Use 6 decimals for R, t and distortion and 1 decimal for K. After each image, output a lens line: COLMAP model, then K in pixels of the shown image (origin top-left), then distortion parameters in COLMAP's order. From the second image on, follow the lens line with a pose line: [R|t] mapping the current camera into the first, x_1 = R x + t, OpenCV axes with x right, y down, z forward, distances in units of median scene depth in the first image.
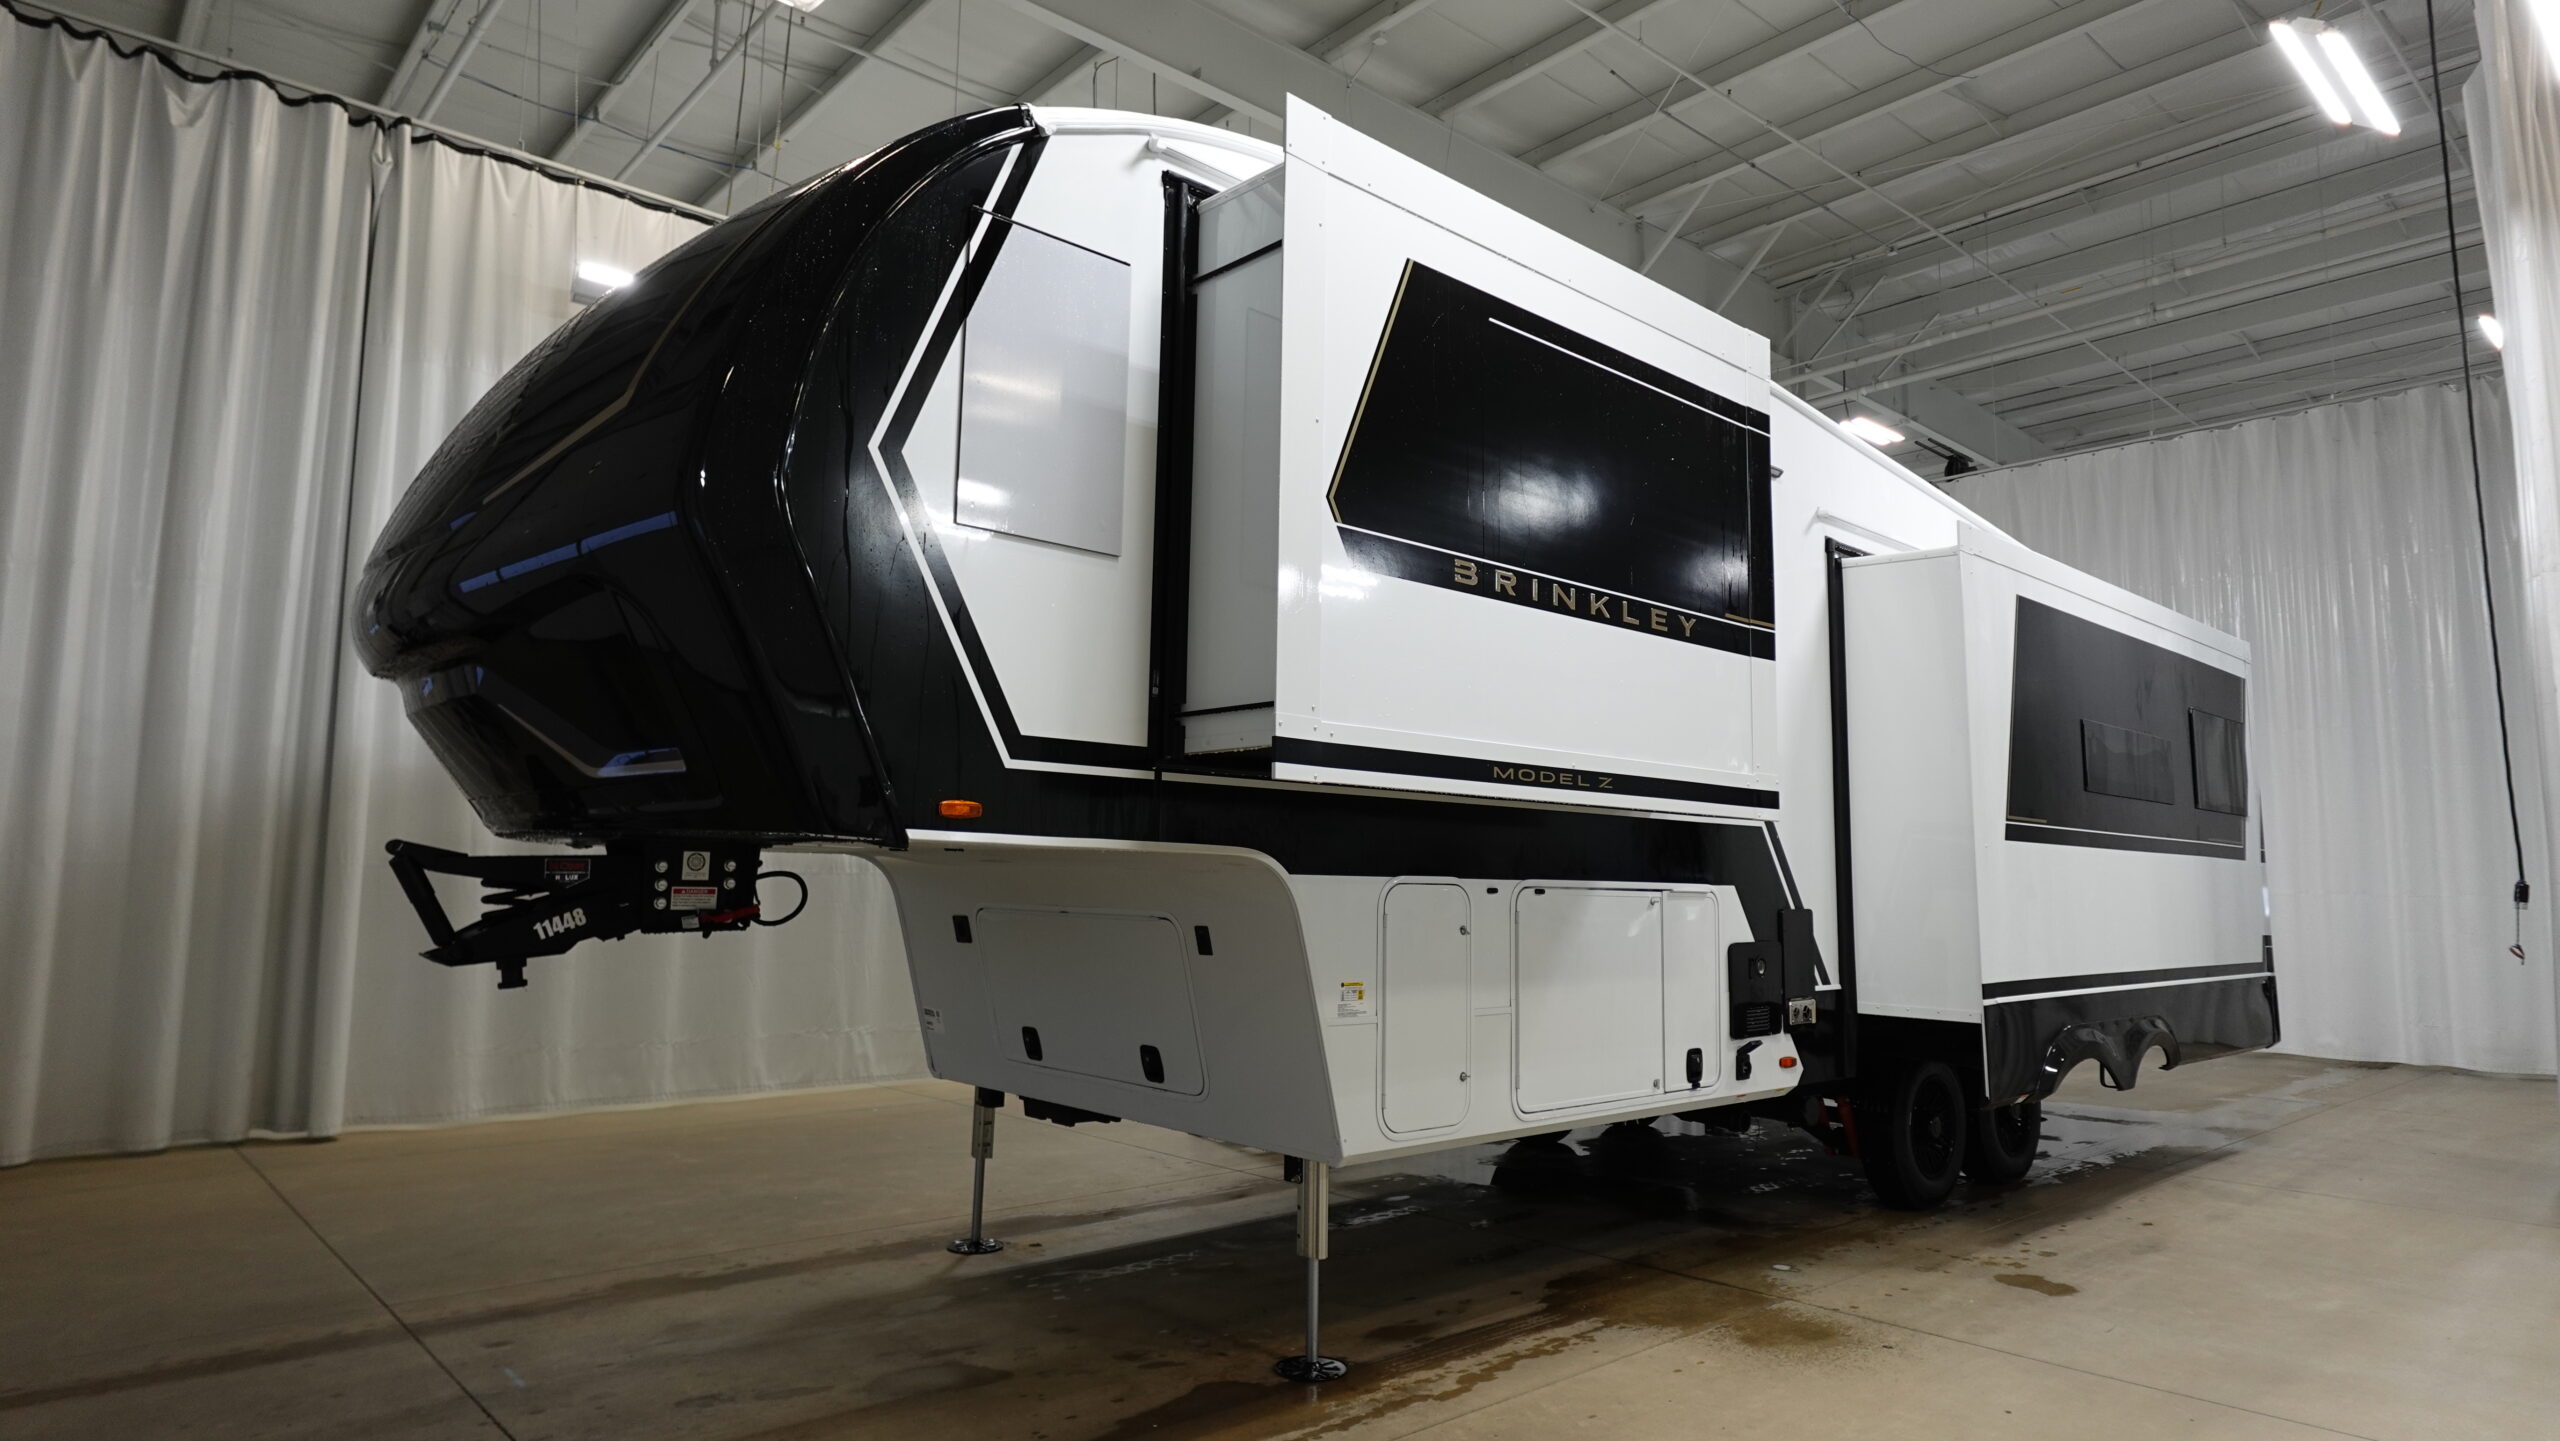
lens RADIAL K [[1448.7, 0, 1281.8], [0, 1448.7, 718.3], [0, 0, 1]] dist [0.001582, 0.000160]
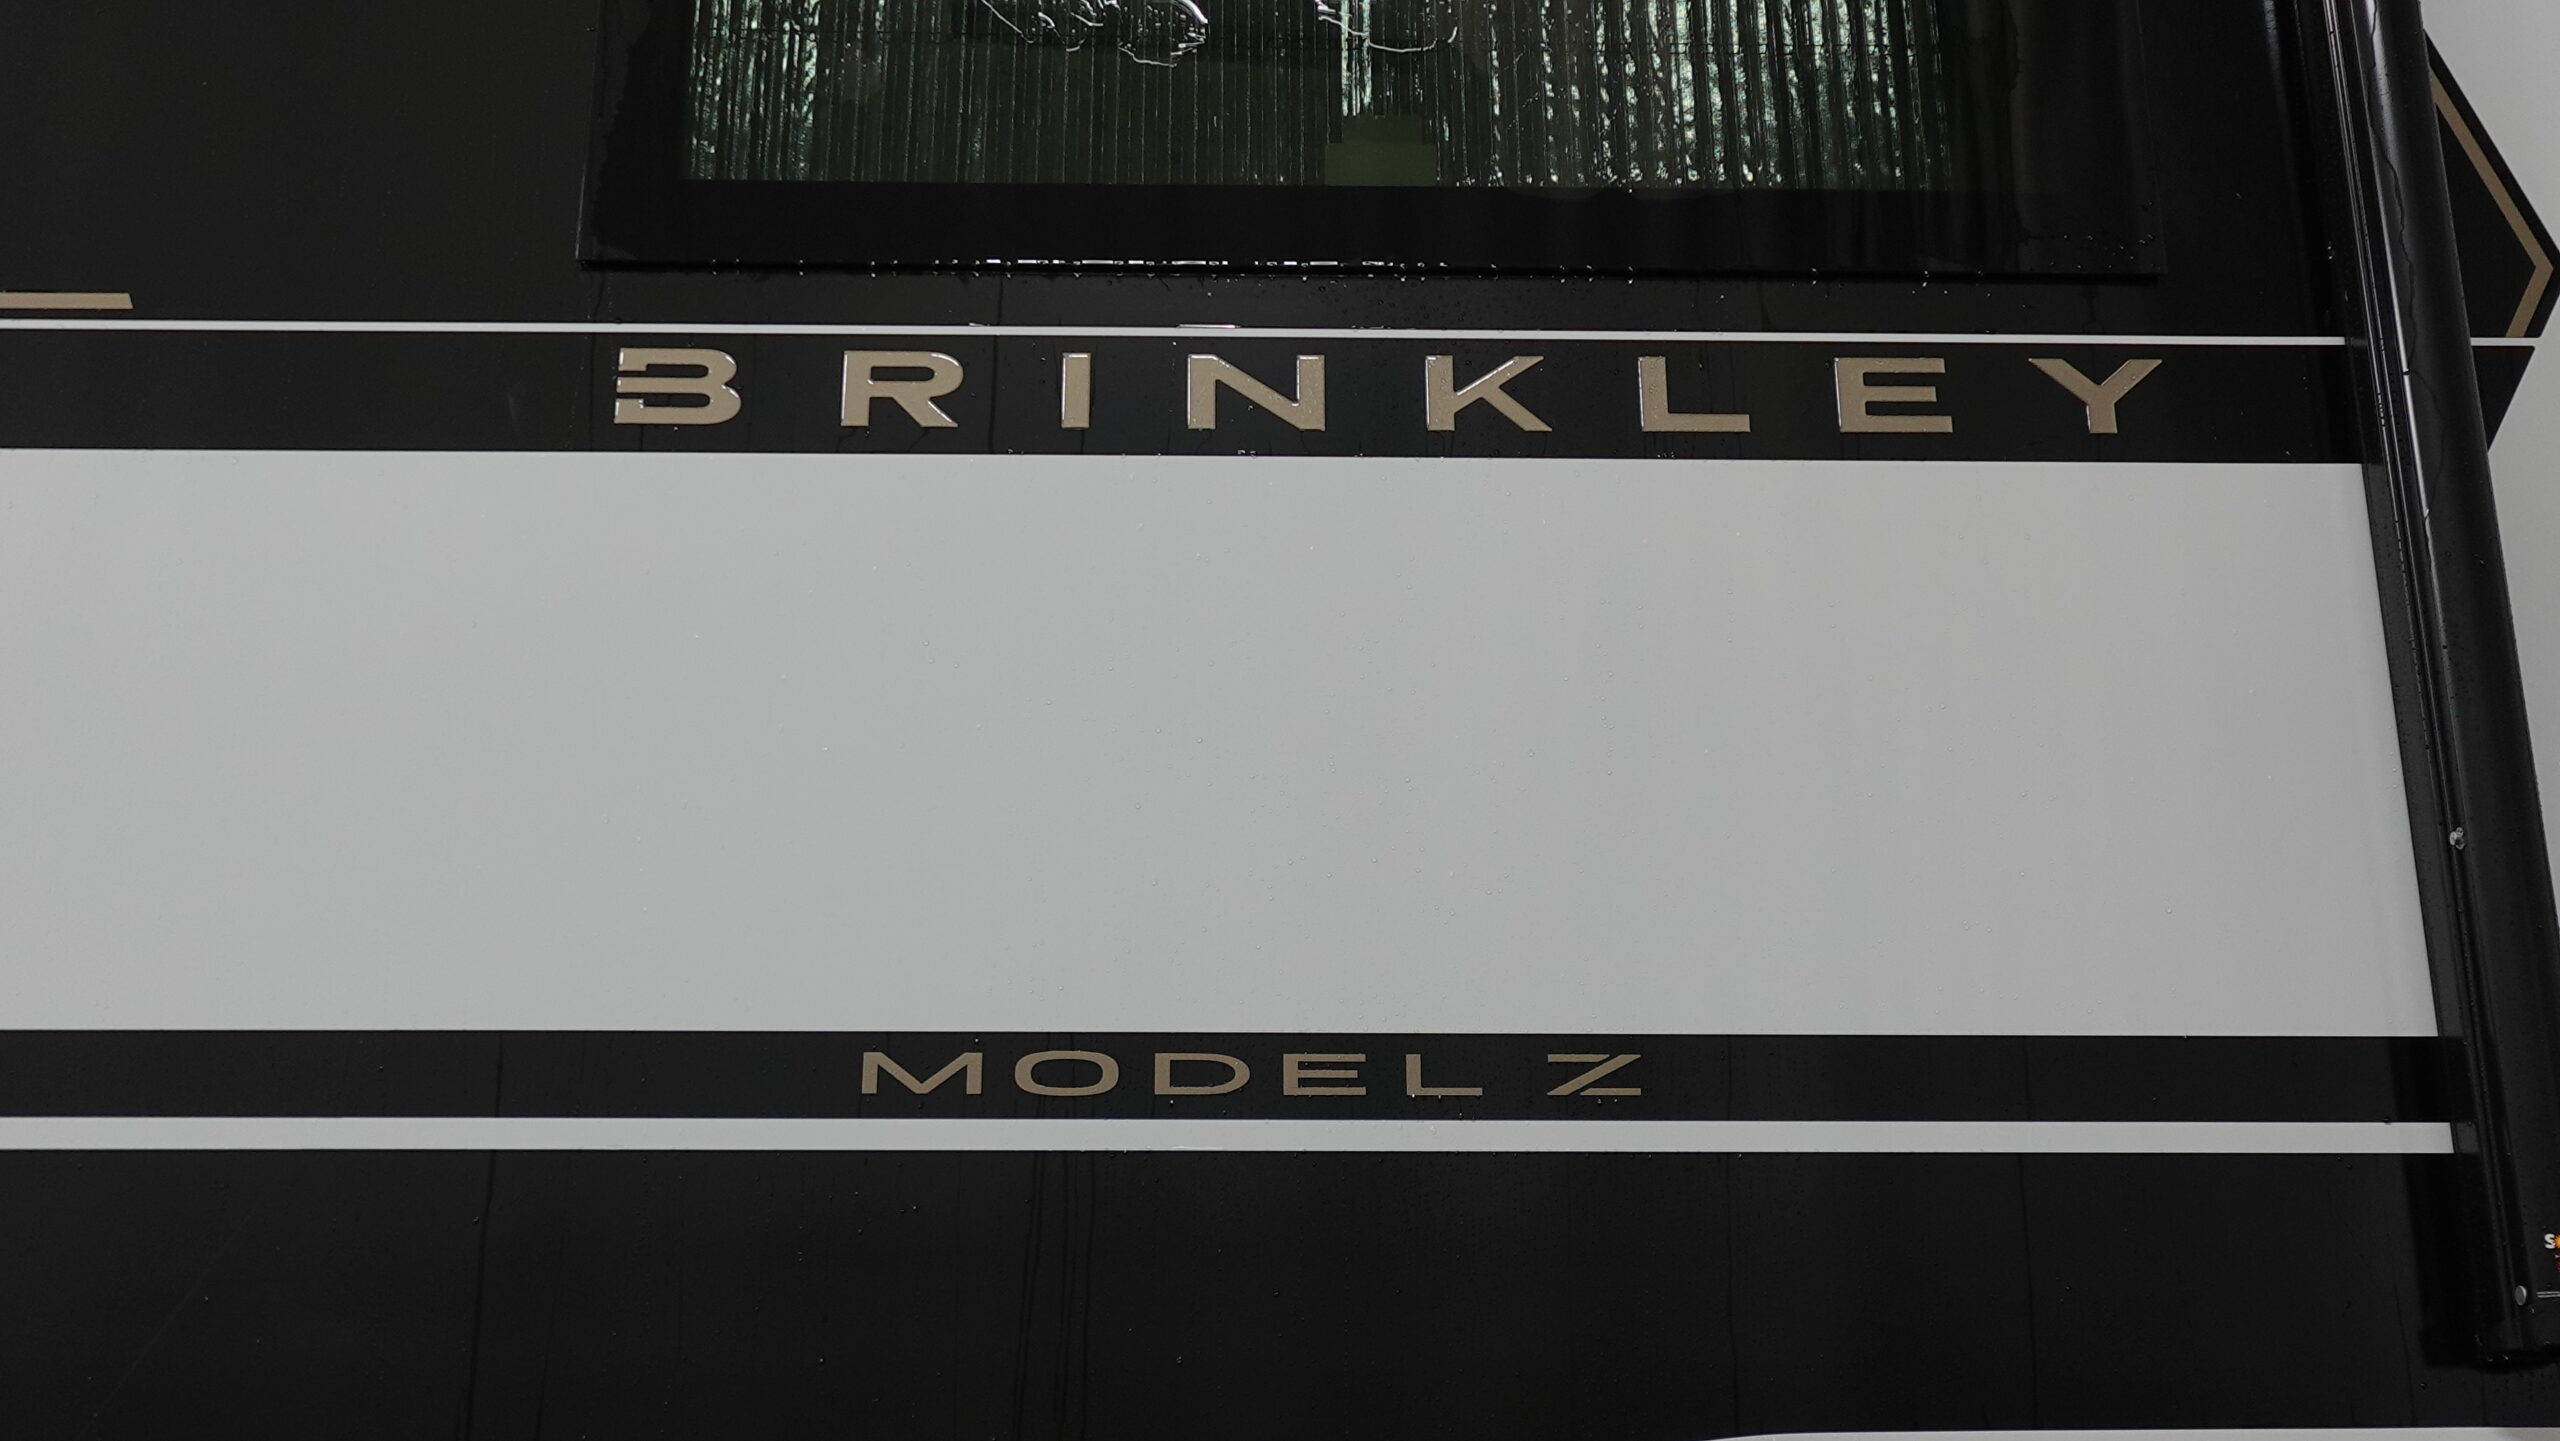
lens RADIAL K [[1448.7, 0, 1281.8], [0, 1448.7, 718.3], [0, 0, 1]] dist [0.001582, 0.000160]
pose [[0.745830, -0.131610, -0.653005, 0.362243], [0.089628, 0.991201, -0.097403, 0.003460], [0.660079, 0.014119, 0.751064, 0.789544]]
